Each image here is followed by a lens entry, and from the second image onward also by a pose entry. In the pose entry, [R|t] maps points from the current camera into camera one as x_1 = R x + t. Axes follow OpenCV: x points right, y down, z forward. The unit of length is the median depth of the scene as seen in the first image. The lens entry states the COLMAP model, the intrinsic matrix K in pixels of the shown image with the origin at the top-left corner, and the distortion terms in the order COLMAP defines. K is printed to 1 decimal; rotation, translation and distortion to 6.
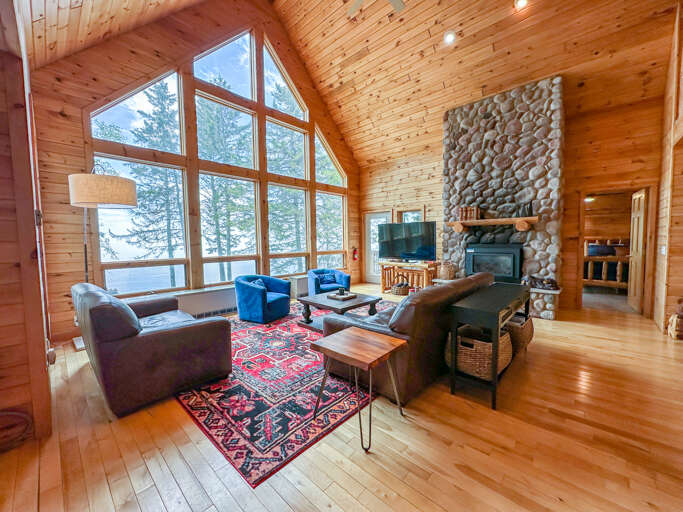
lens RADIAL K [[272.8, 0, 341.9], [0, 272.8, 256.3], [0, 0, 1]] dist [-0.001926, -0.000071]
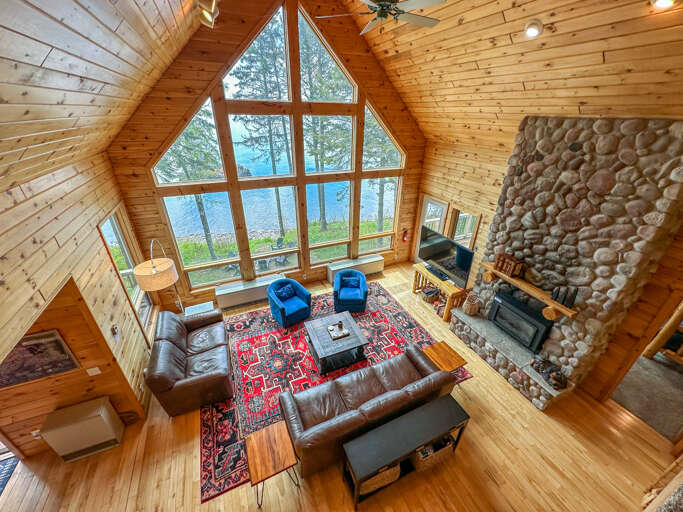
lens RADIAL K [[272.8, 0, 341.5], [0, 272.8, 257.2], [0, 0, 1]] dist [-0.001926, -0.000071]
pose [[0.917628, 0.207438, -0.339012, 0.298176], [-0.047766, 0.904365, 0.424078, -0.549885], [0.394561, -0.372952, 0.839779, 0.102476]]
